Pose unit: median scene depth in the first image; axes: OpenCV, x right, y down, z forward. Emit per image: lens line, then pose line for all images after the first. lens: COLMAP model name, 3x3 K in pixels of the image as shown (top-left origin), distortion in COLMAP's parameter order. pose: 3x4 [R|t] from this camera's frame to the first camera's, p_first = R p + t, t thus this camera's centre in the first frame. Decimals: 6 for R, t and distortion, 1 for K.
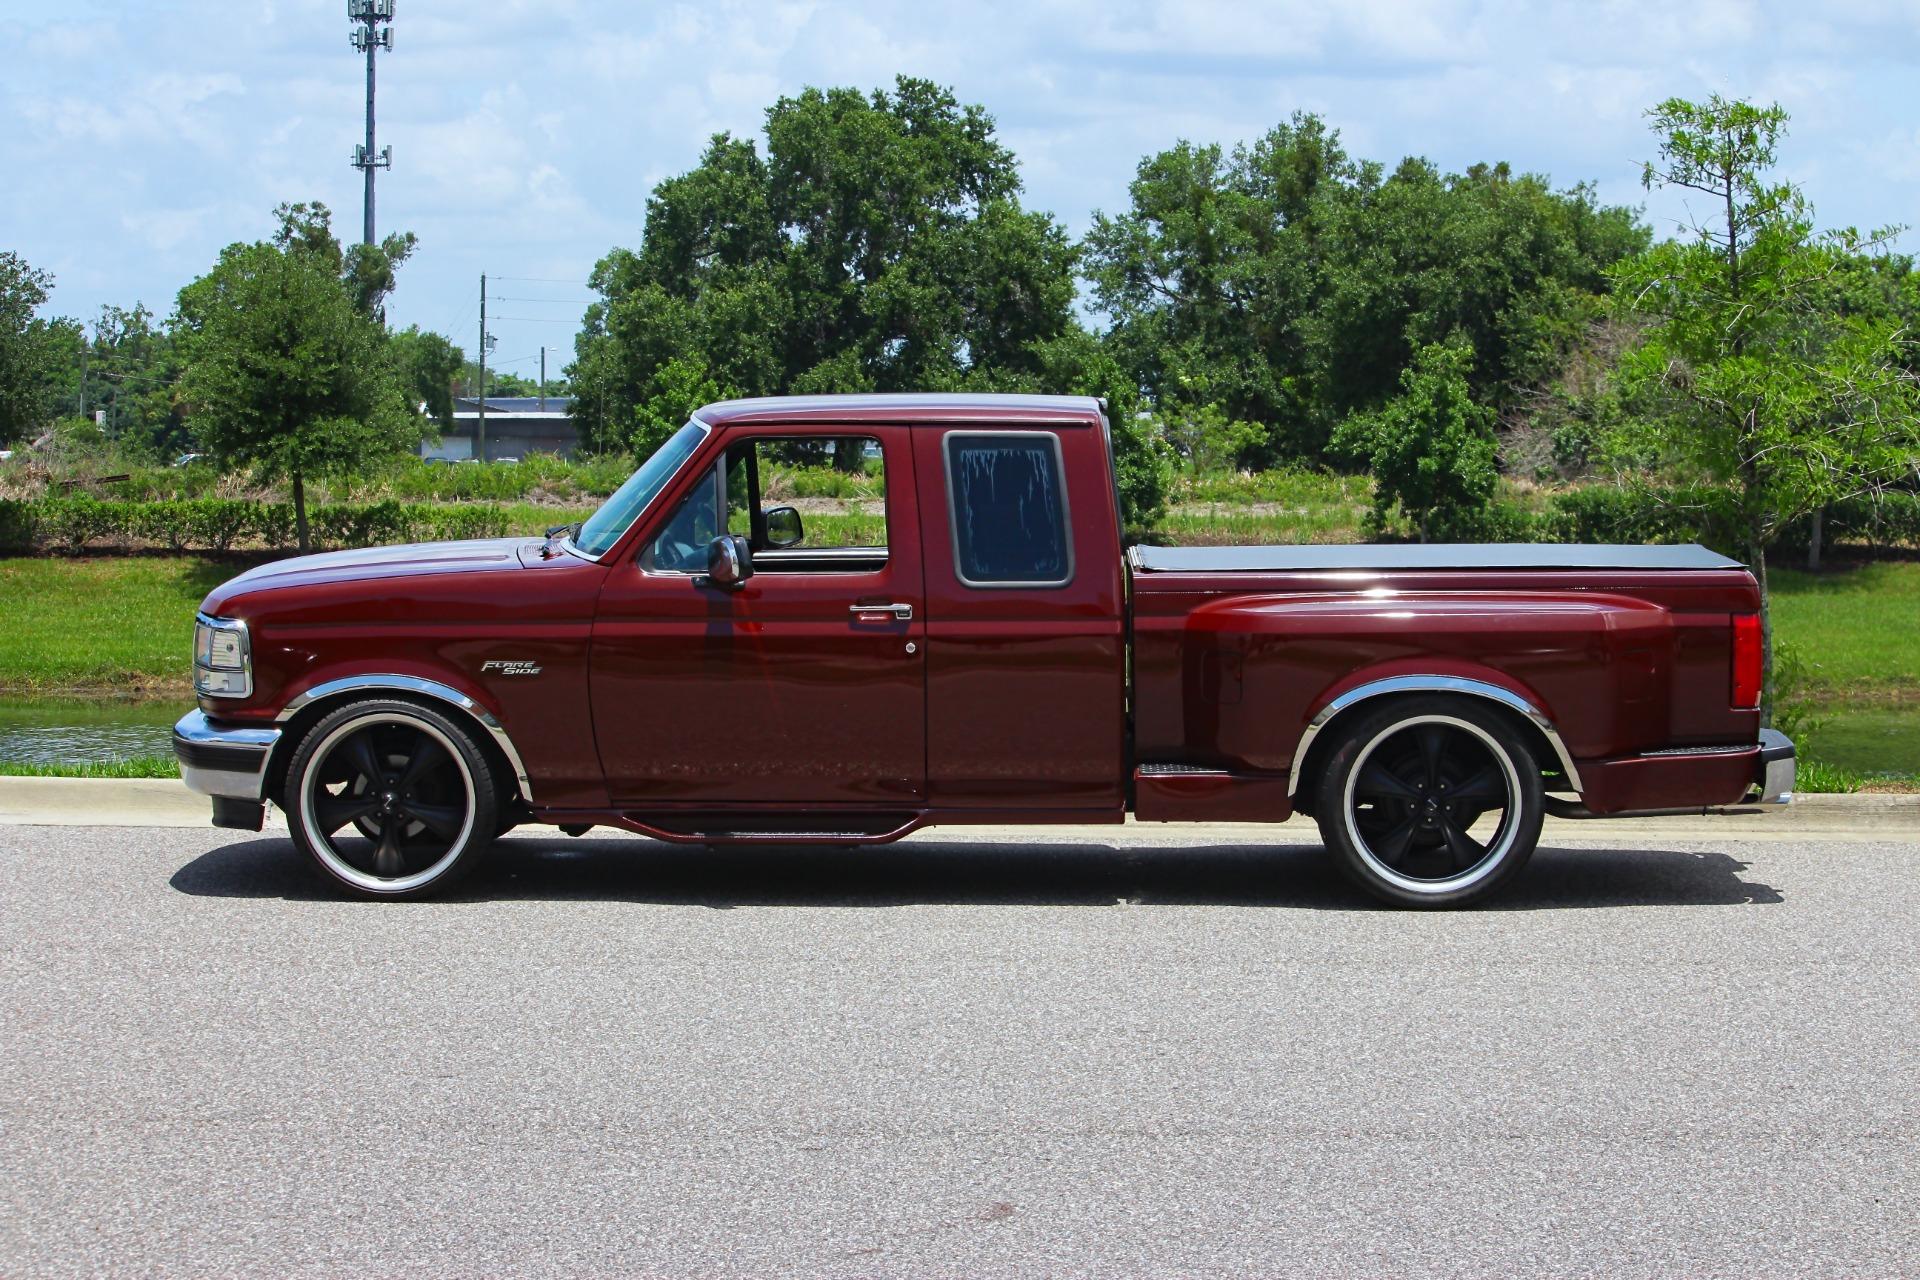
lens RADIAL K [[5175.1, 0, 960.0], [0, 5175.1, 640.0], [0, 0, 1]] dist [-0.442966, -0.913762]
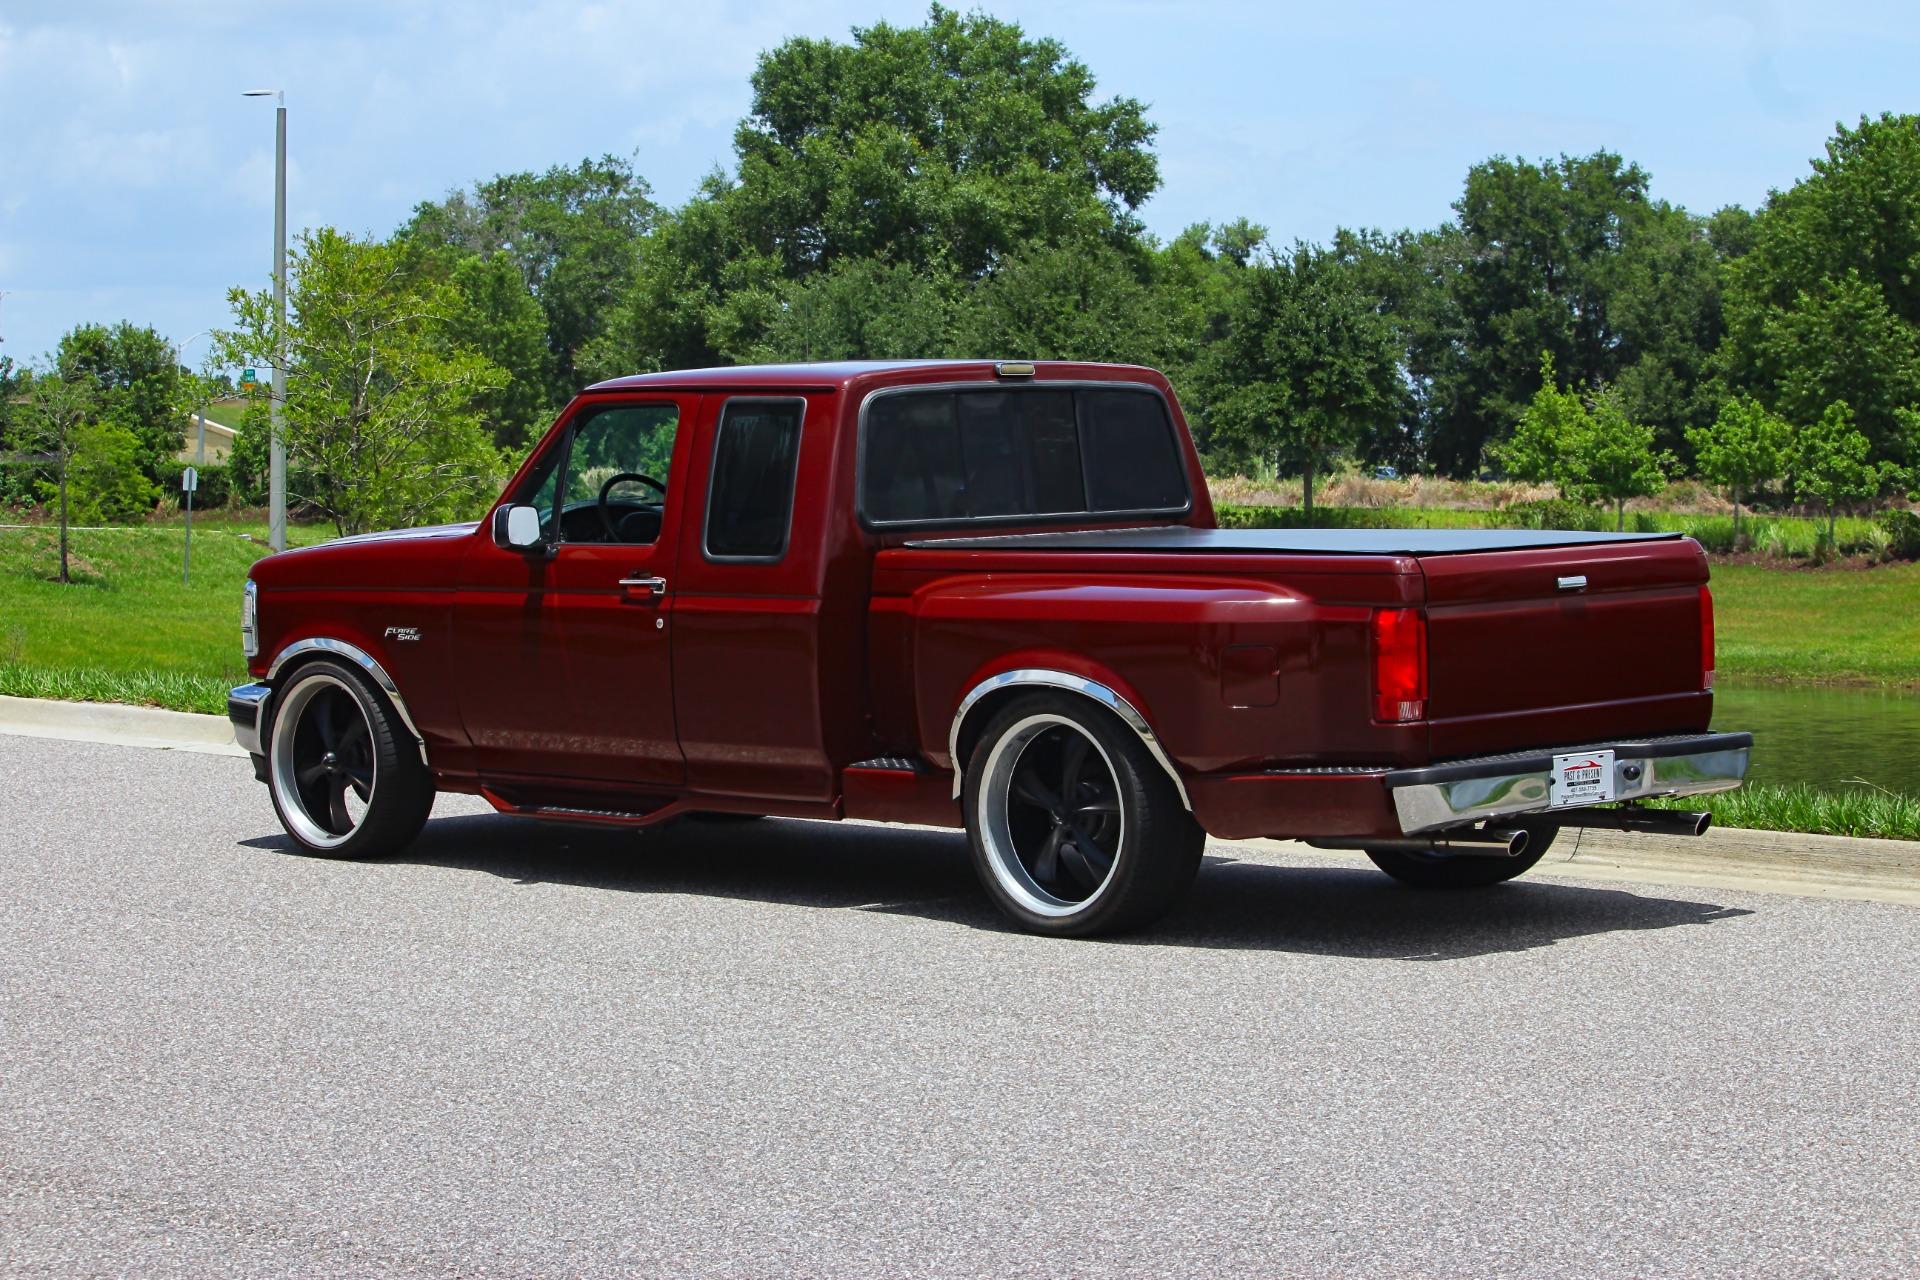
lens RADIAL K [[5155.7, 0, 958.3], [0, 5155.7, 603.3], [0, 0, 1]] dist [-0.461332, 0.060084]
pose [[0.718299, 0.021783, -0.695393, 0.097569], [-0.034746, 0.999386, -0.004584, 0.000030], [0.694866, 0.027454, 0.718615, 0.049790]]
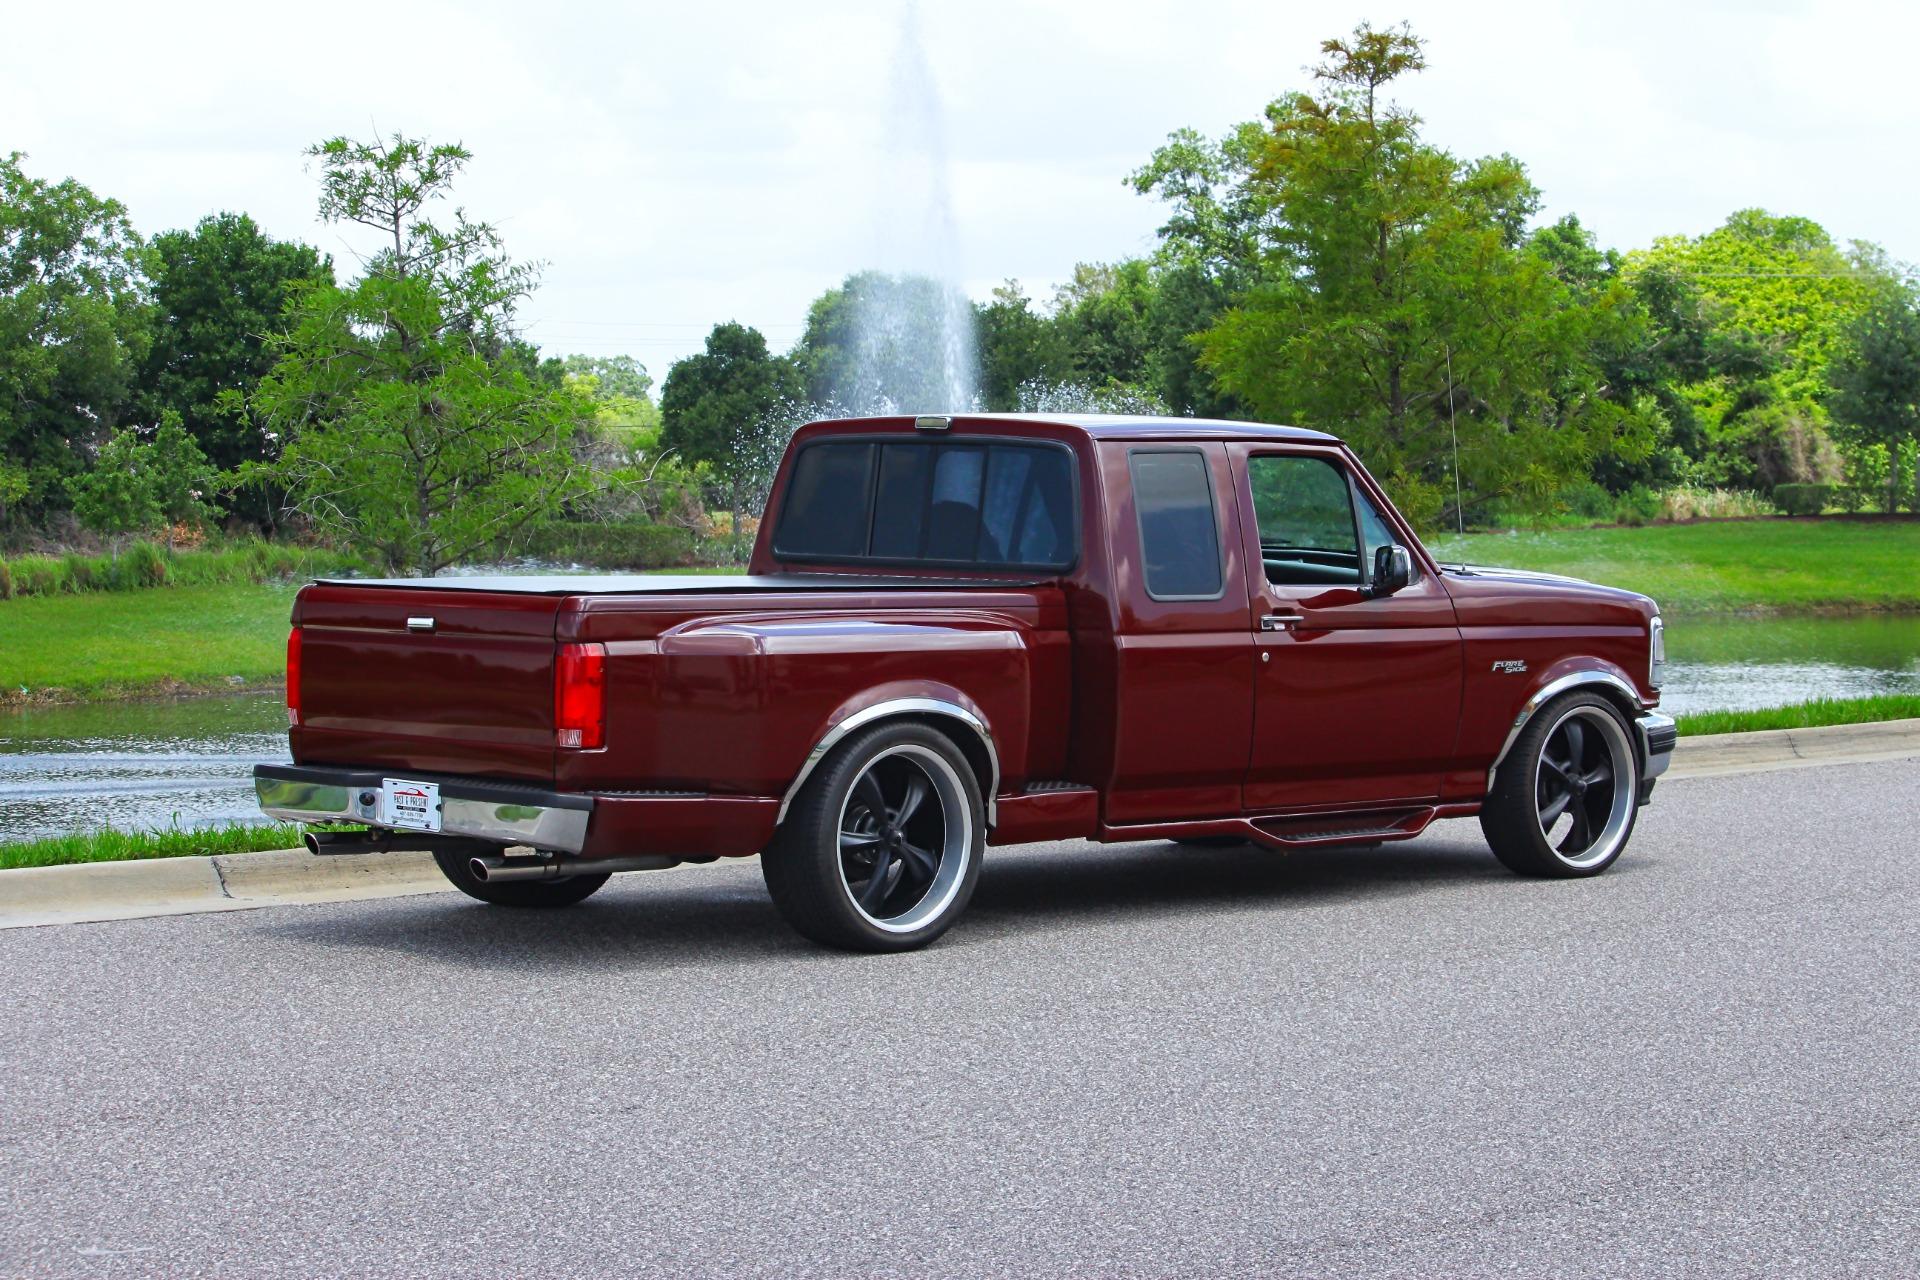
lens RADIAL K [[5155.7, 0, 958.3], [0, 5155.7, 603.3], [0, 0, 1]] dist [-0.461332, 0.060084]
pose [[0.663897, -0.034070, 0.747047, -0.117366], [0.048189, 0.998835, 0.002728, -0.002089], [-0.746270, 0.034188, 0.664765, 0.050296]]
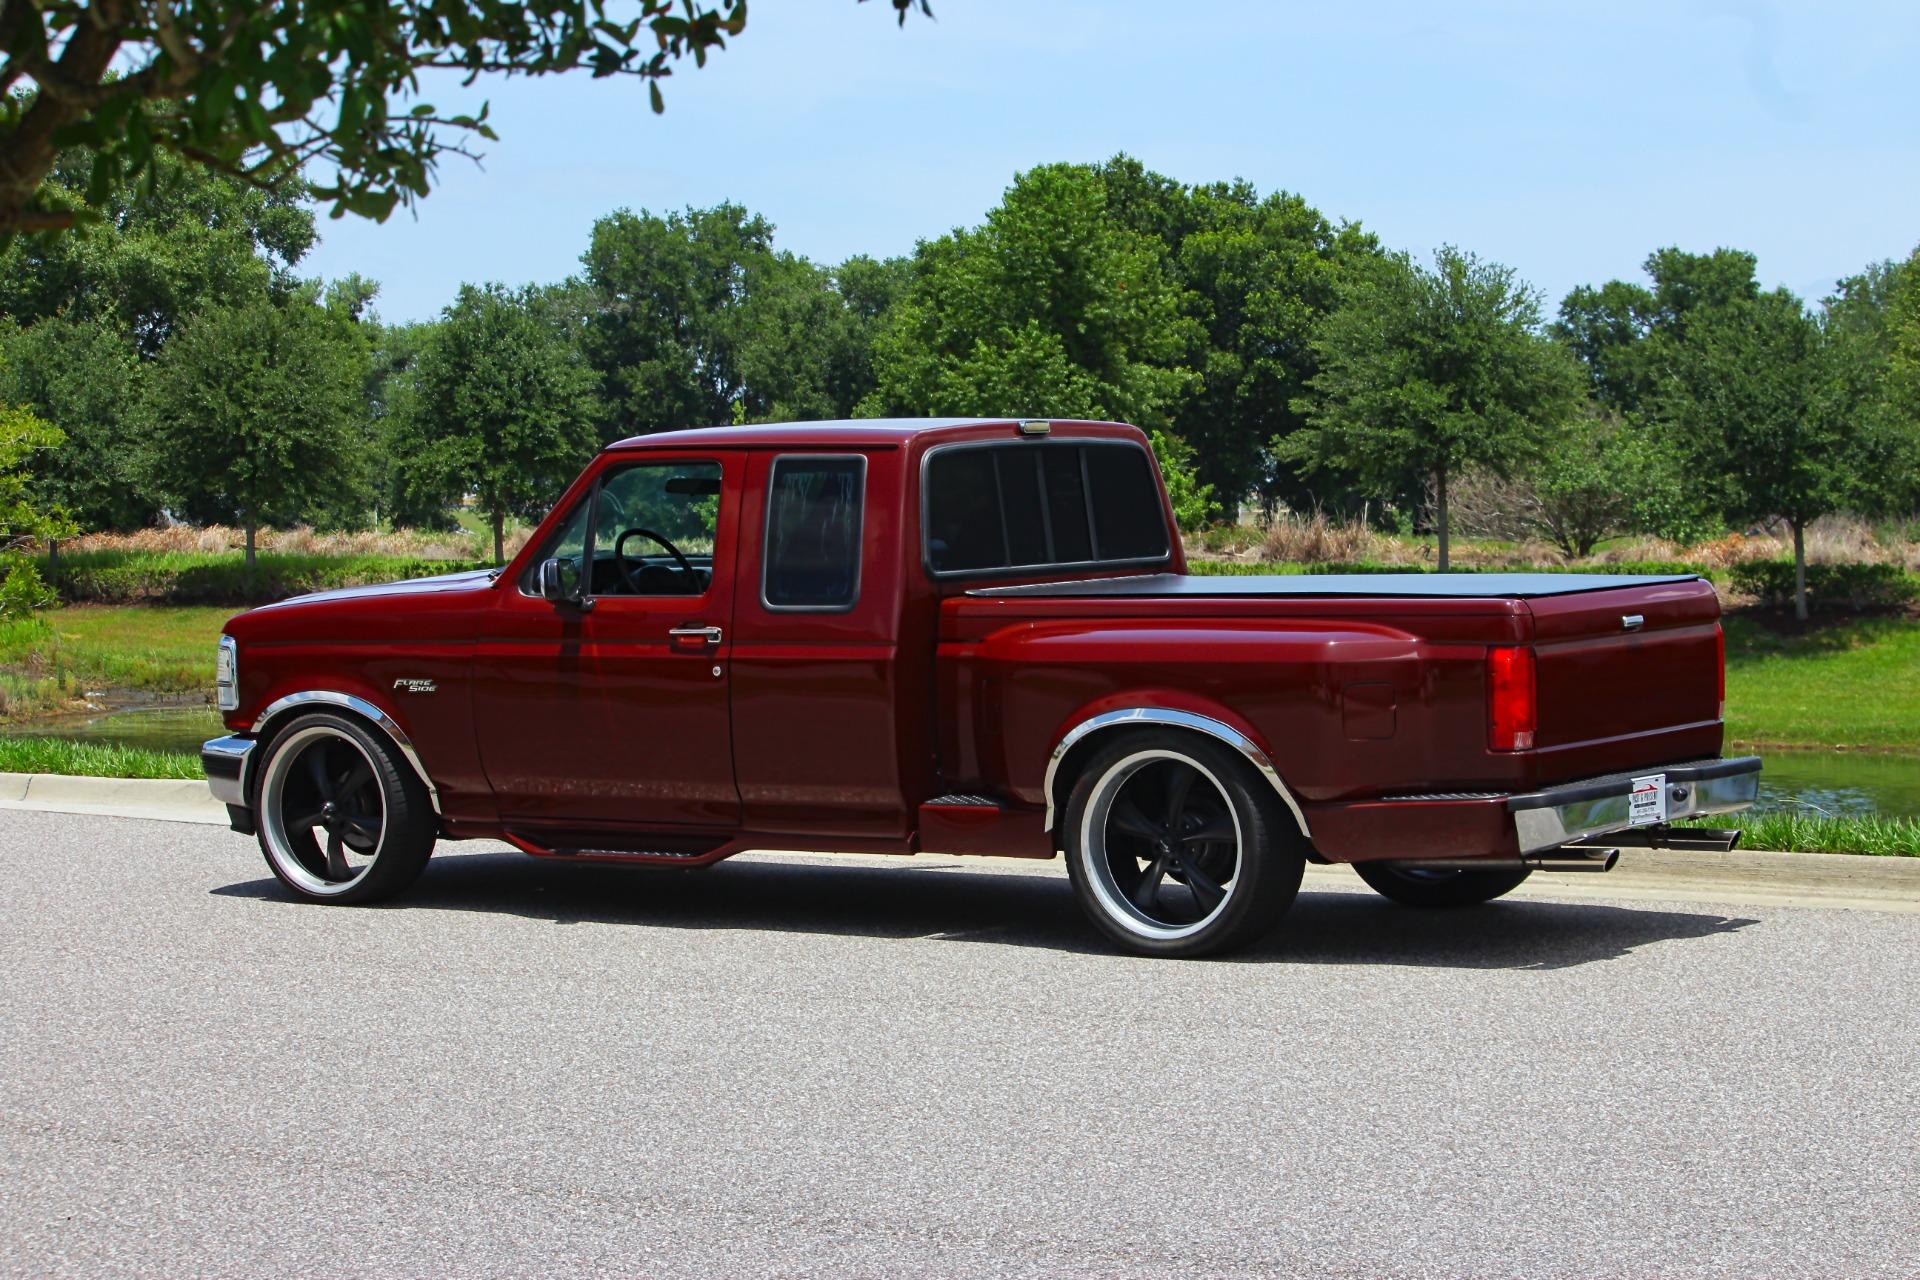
lens RADIAL K [[5175.1, 0, 960.0], [0, 5175.1, 640.0], [0, 0, 1]] dist [-0.442966, -0.913762]
pose [[0.839206, 0.010001, -0.543721, 0.080963], [-0.020405, 0.999706, -0.013106, 0.001075], [0.543430, 0.022093, 0.839163, 0.025957]]
